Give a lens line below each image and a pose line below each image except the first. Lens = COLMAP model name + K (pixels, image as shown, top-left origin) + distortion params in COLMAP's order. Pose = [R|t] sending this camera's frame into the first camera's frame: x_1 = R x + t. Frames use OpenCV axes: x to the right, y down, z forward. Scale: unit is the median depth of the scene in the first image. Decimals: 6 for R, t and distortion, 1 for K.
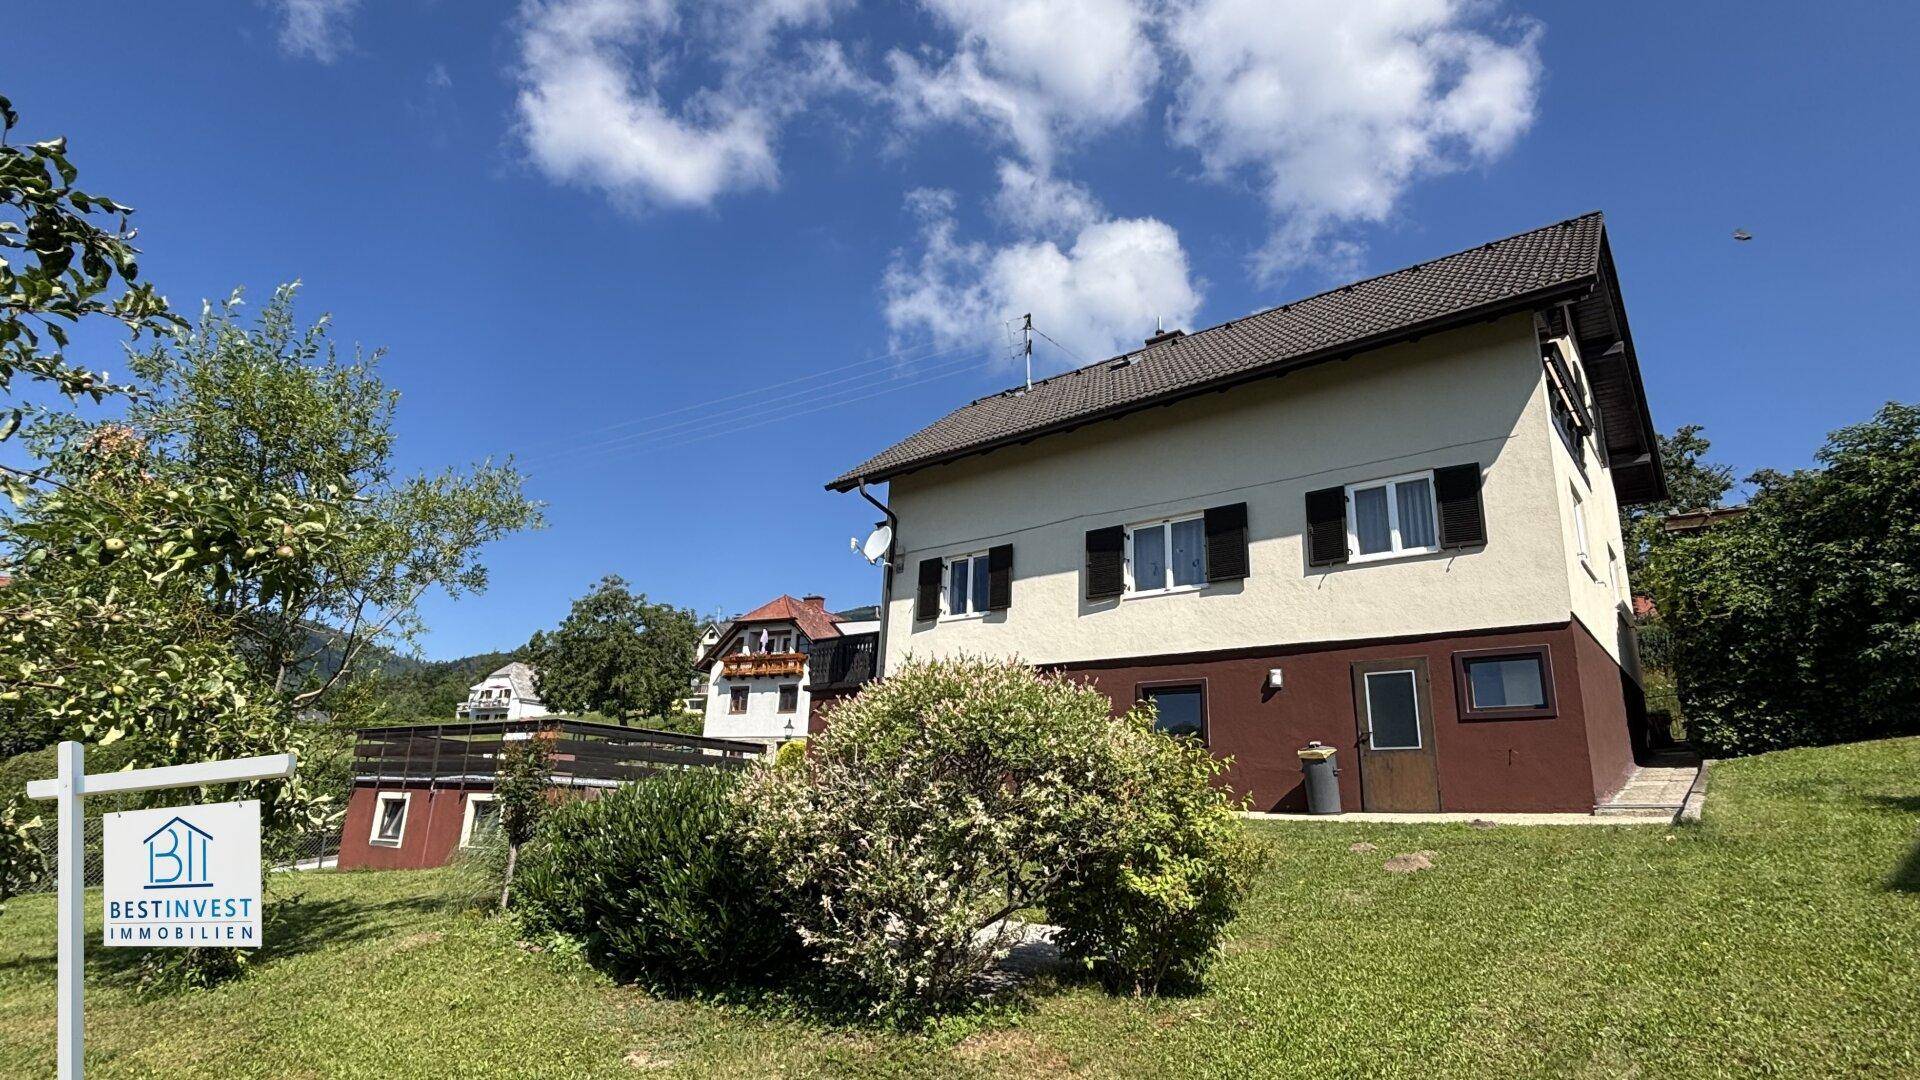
lens RADIAL K [[980.5, 0, 971.8], [0, 980.5, 543.4], [0, 0, 1]] dist [-0.000815, -0.000338]
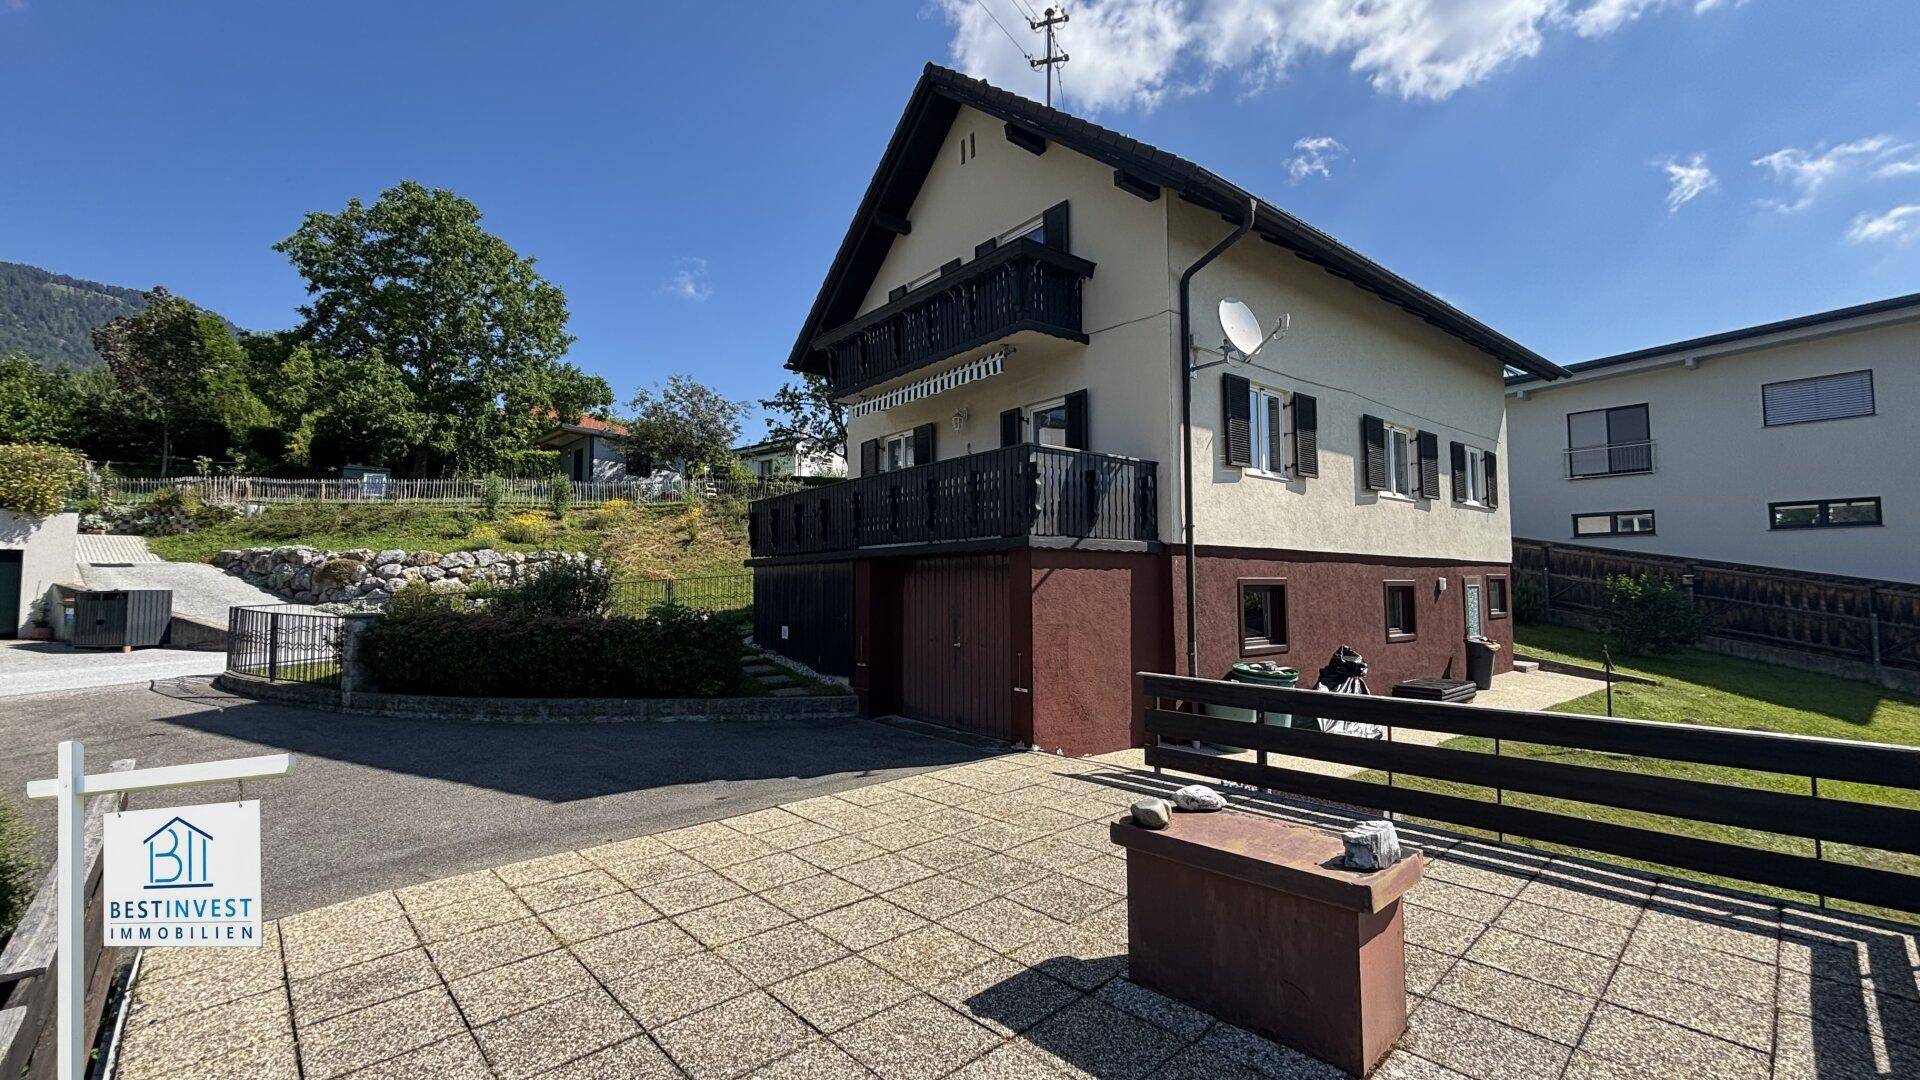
lens RADIAL K [[771.0, 0, 955.3], [0, 771.0, 538.0], [0, 0, 1]] dist [-0.001637, 0.001025]
pose [[0.222495, 0.014636, 0.974824, -0.664609], [-0.263914, 0.963460, 0.045771, 0.165773], [-0.938534, -0.267454, 0.218227, 1.147884]]
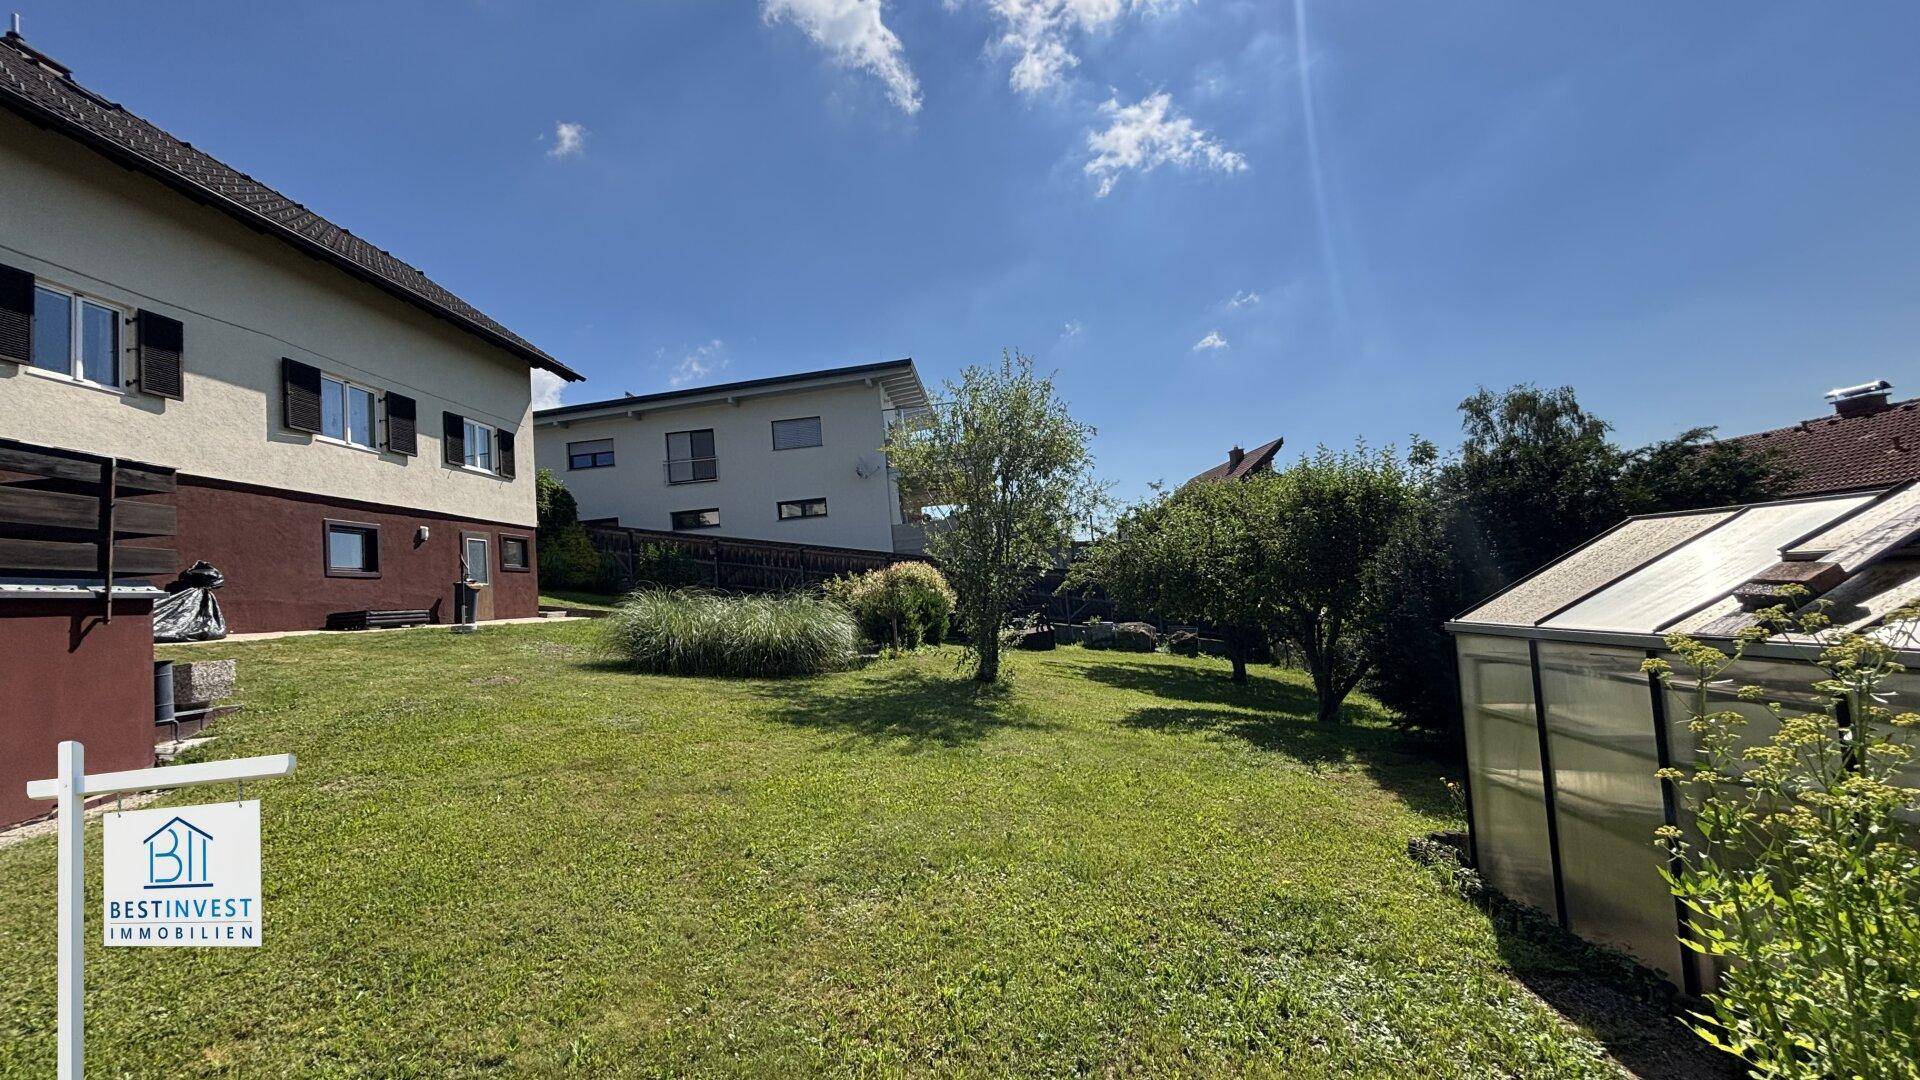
lens RADIAL K [[771.0, 0, 956.2], [0, 771.0, 539.7], [0, 0, 1]] dist [-0.001637, 0.001025]
pose [[-0.567673, 0.075481, 0.819787, -0.864763], [-0.167168, 0.964474, -0.204560, 0.204384], [-0.806103, -0.253165, -0.534888, 0.804935]]
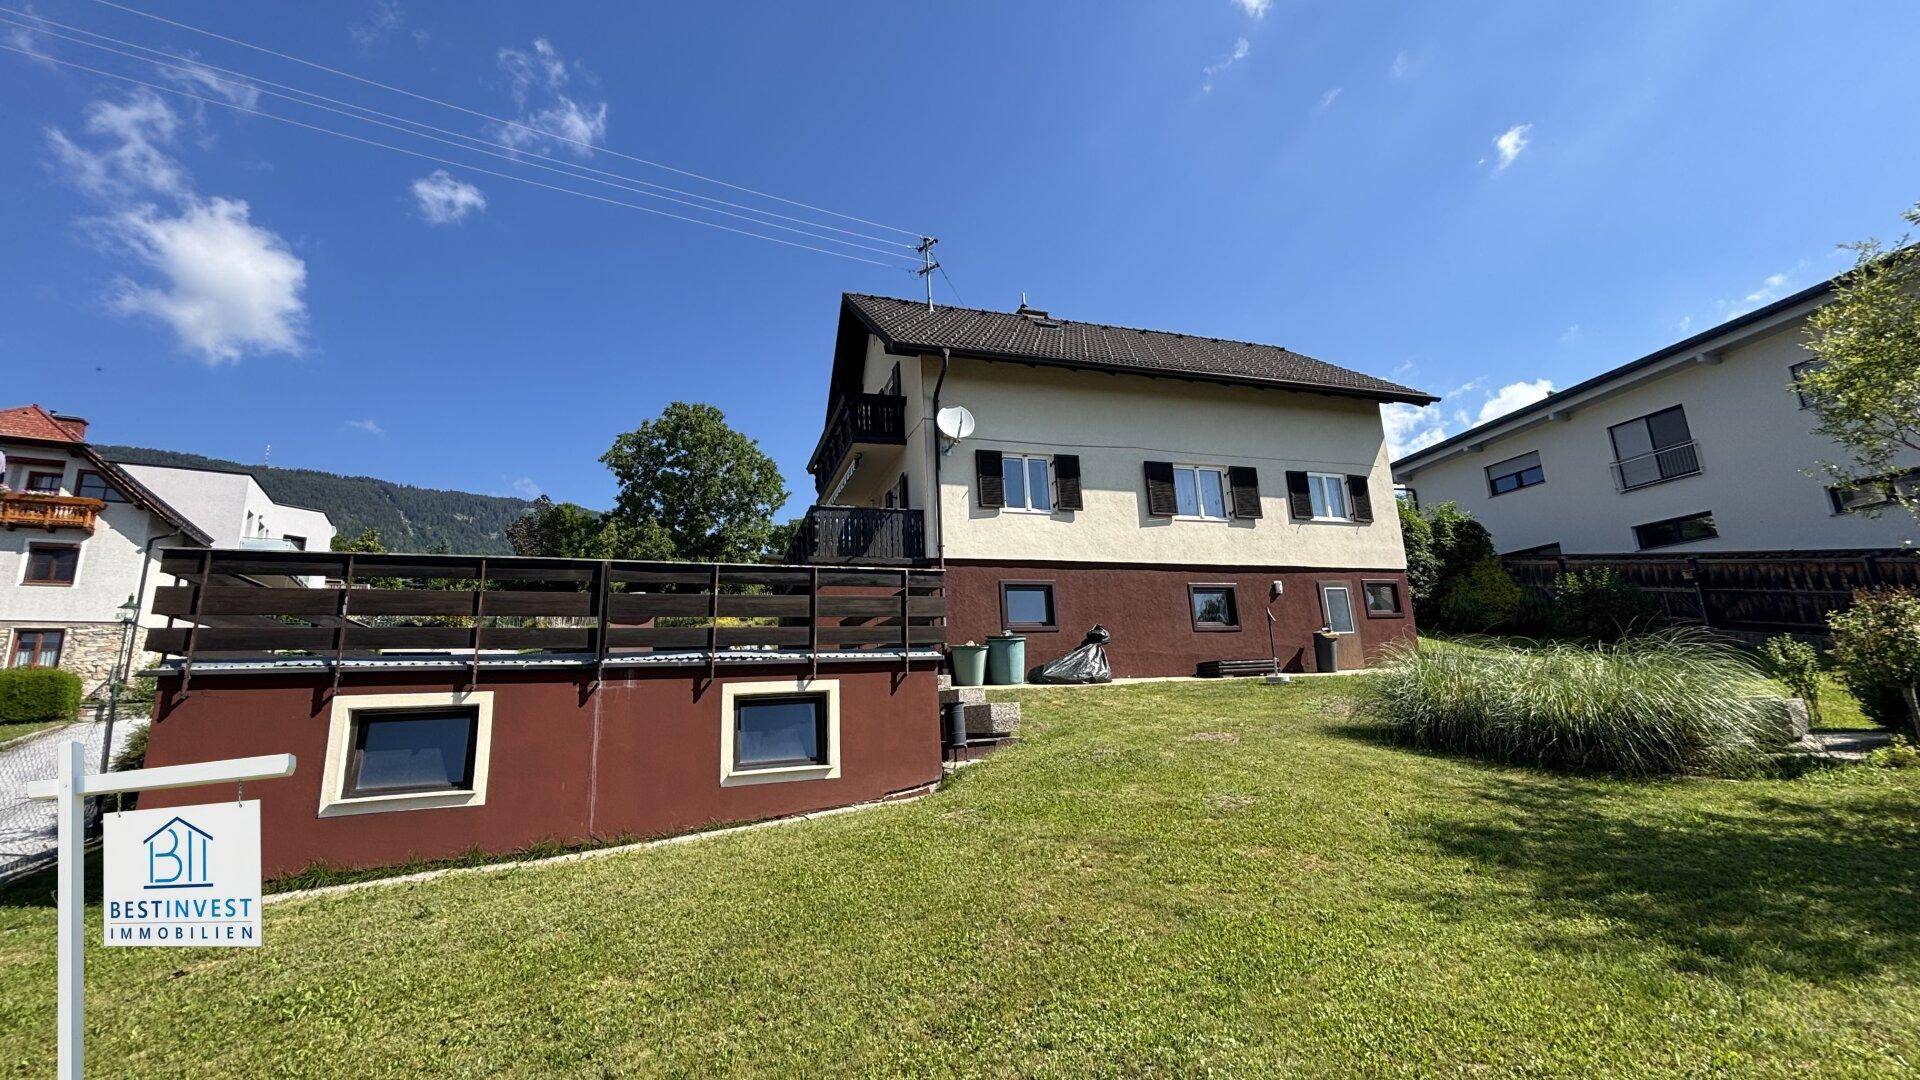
lens RADIAL K [[776.9, 0, 964.7], [0, 776.9, 528.7], [0, 0, 1]] dist [-0.009593, -0.000338]
pose [[0.545770, 0.130544, 0.827704, -0.804607], [-0.170292, 0.984456, -0.042979, 0.152057], [-0.820449, -0.117495, 0.559517, 0.608122]]
